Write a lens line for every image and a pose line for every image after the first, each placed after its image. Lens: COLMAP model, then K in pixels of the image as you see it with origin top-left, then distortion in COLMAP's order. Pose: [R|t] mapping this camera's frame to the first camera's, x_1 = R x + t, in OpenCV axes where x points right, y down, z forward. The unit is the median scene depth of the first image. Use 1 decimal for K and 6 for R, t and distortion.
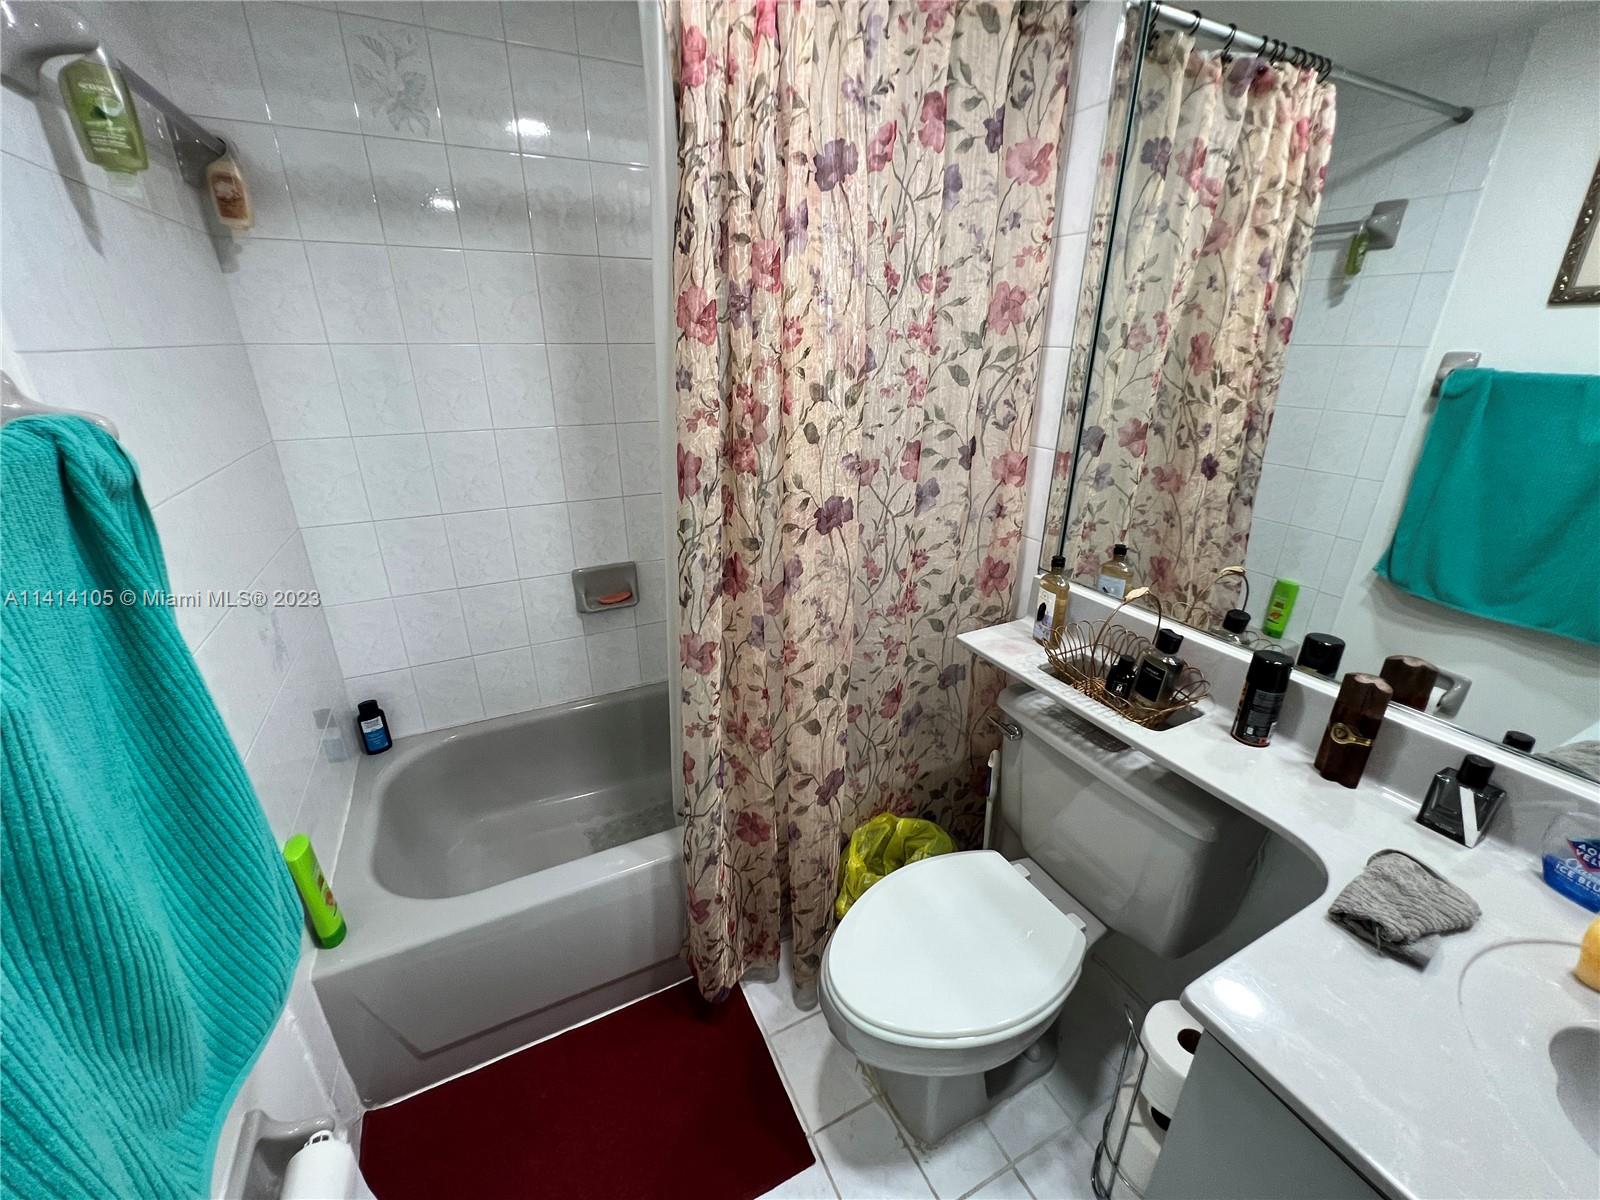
lens RADIAL K [[644.4, 0, 795.6], [0, 644.4, 596.6], [0, 0, 1]] dist [-0.001669, 0.001278]
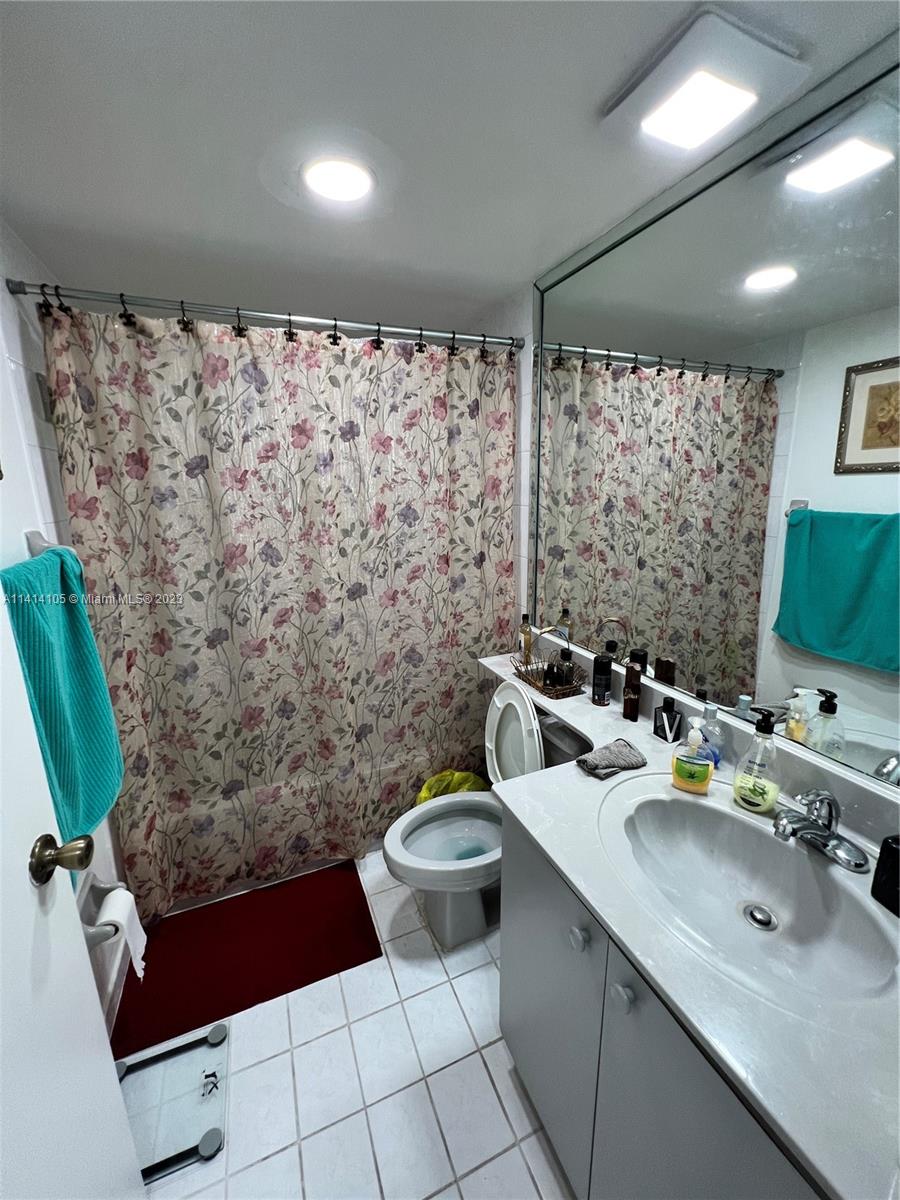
lens RADIAL K [[483.3, 0, 455.1], [0, 483.3, 602.9], [0, 0, 1]] dist [-0.001669, 0.001278]
pose [[0.997817, -0.006467, -0.065726, 0.294909], [-0.003292, 0.989085, -0.147307, 0.111953], [0.065961, 0.147202, 0.986905, -0.391938]]
